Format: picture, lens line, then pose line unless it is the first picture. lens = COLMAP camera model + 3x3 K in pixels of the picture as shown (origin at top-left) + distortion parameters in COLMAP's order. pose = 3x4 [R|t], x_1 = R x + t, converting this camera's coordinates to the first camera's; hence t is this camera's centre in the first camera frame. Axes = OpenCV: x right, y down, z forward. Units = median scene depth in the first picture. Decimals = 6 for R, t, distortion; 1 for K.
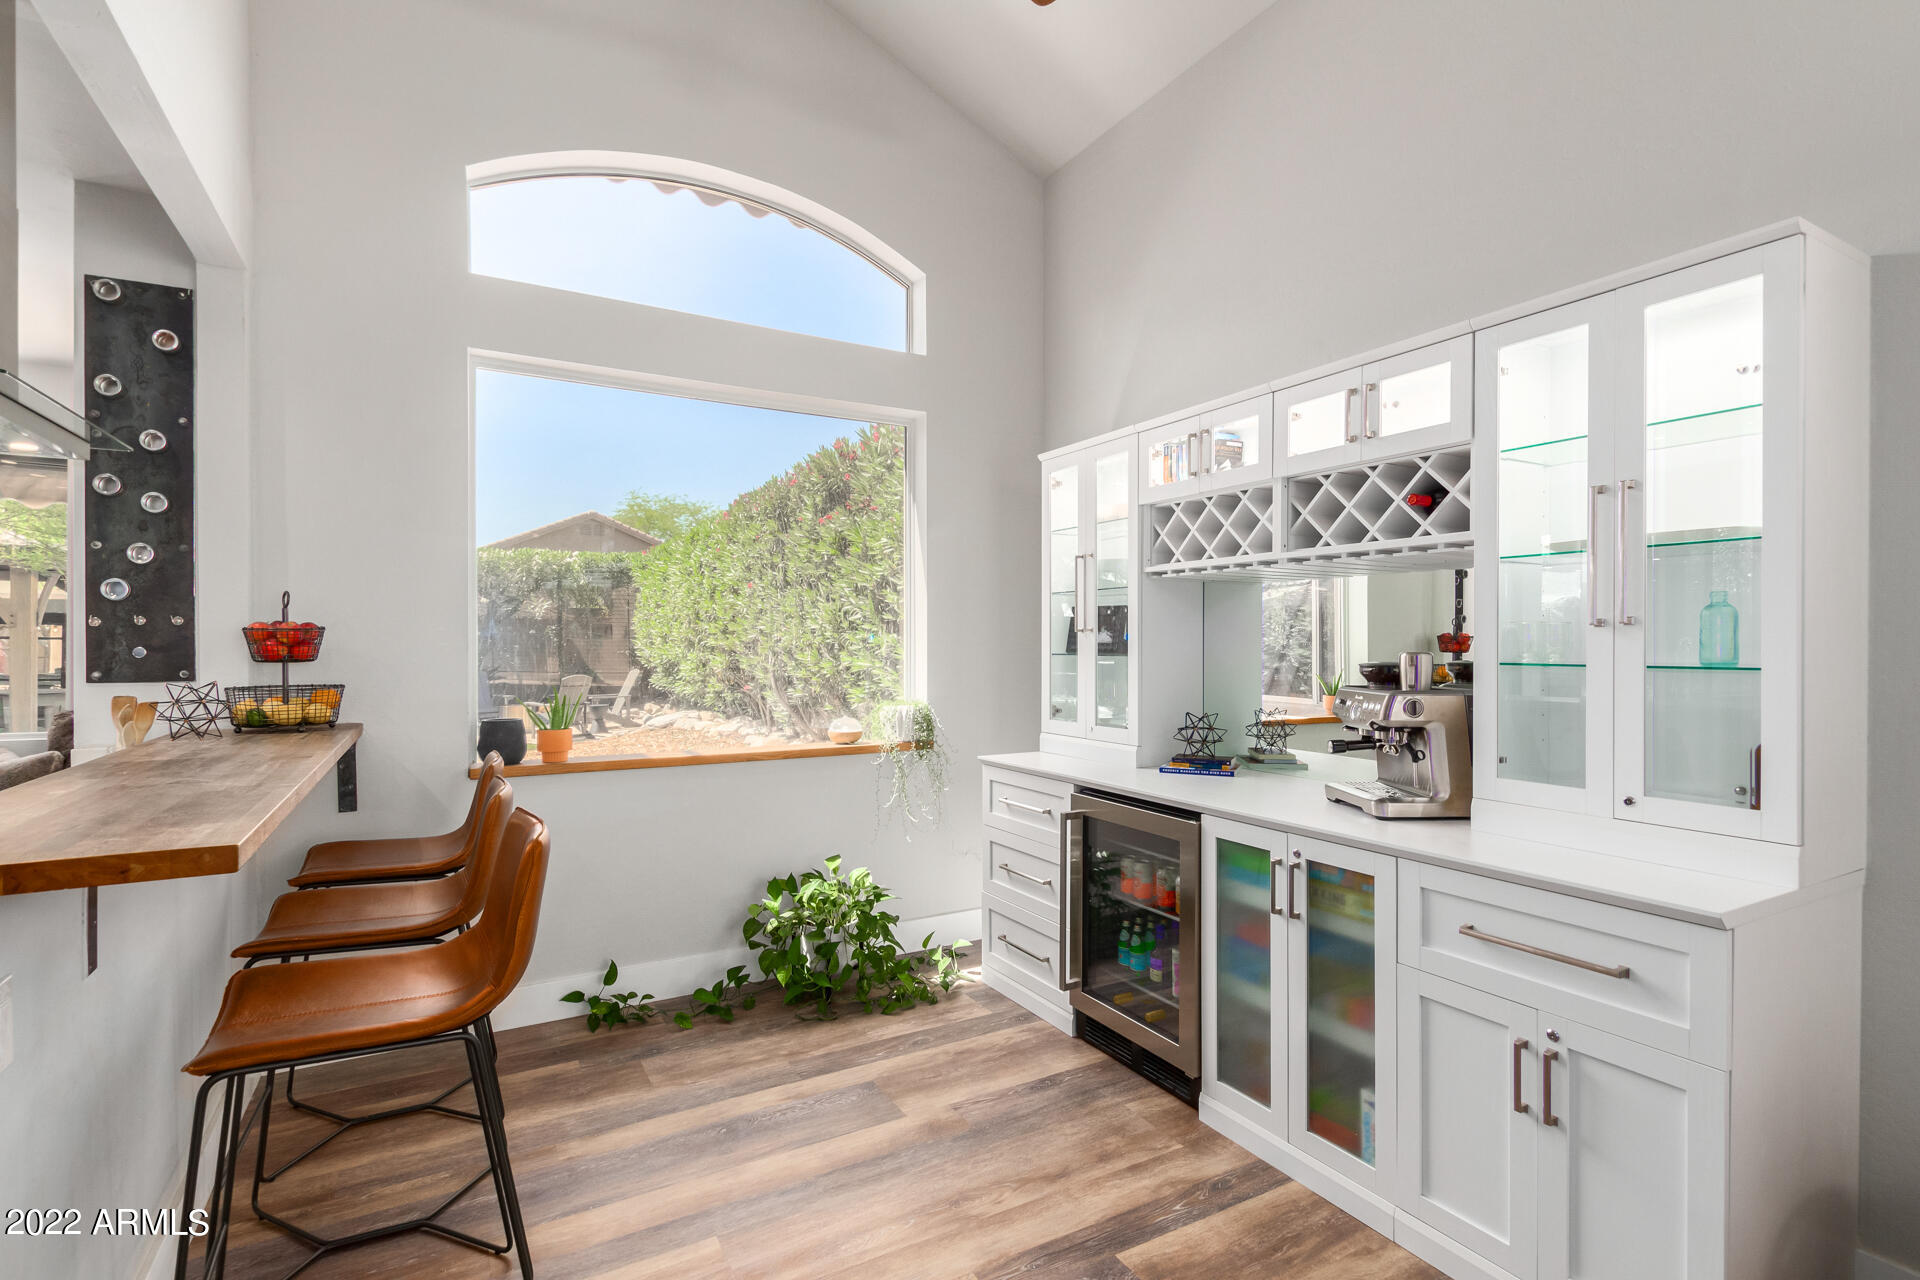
lens RADIAL K [[888.0, 0, 958.7], [0, 888.0, 641.8], [0, 0, 1]] dist [0.000769, 0.000172]
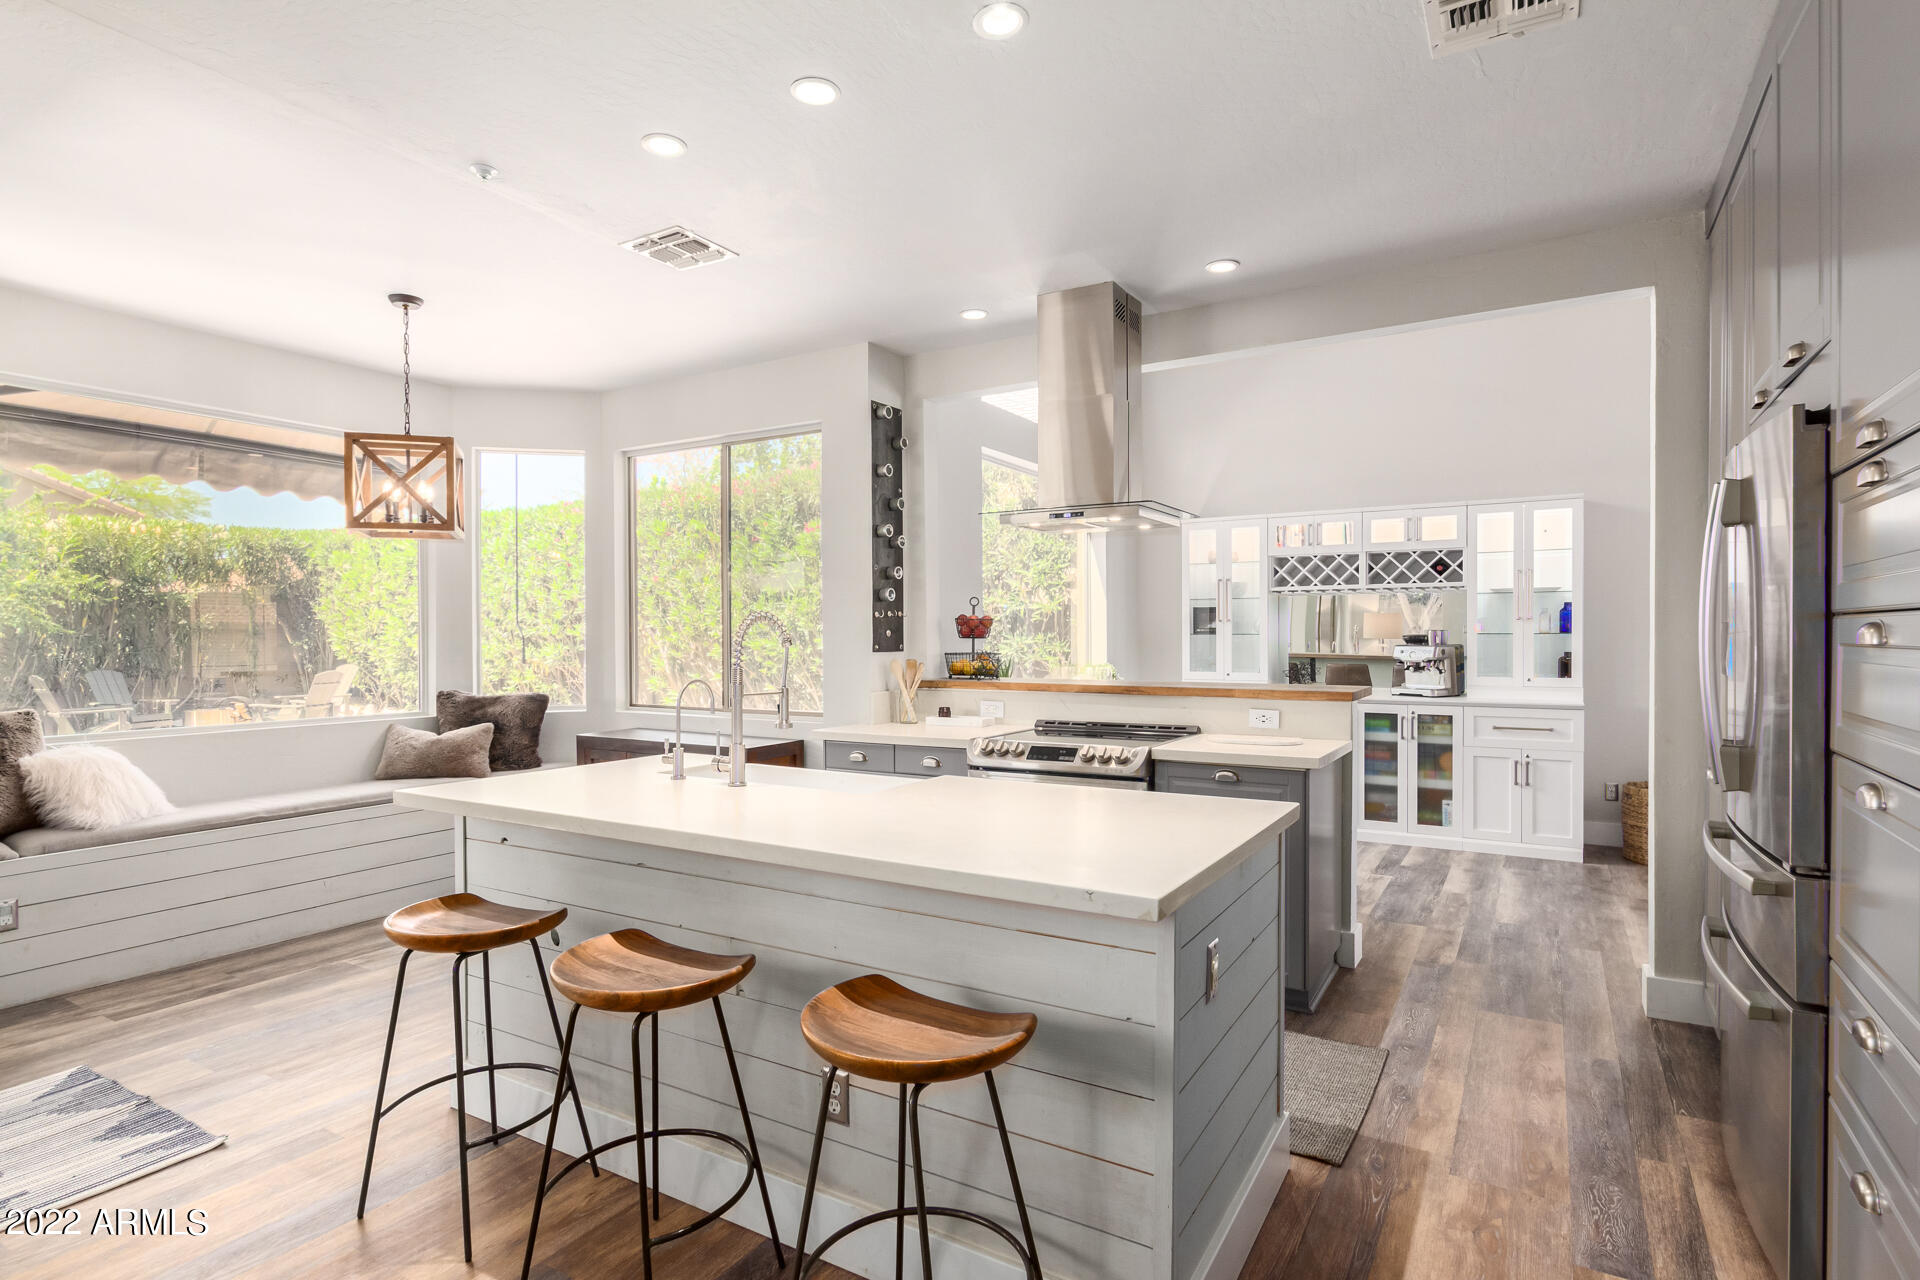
lens RADIAL K [[980.2, 0, 960.2], [0, 980.2, 640.8], [0, 0, 1]] dist [0.011970, -0.000006]
pose [[0.876589, -0.007049, 0.481188, -1.902280], [0.004749, 0.999971, 0.005997, 0.017819], [-0.481216, -0.002972, 0.876597, -0.723192]]
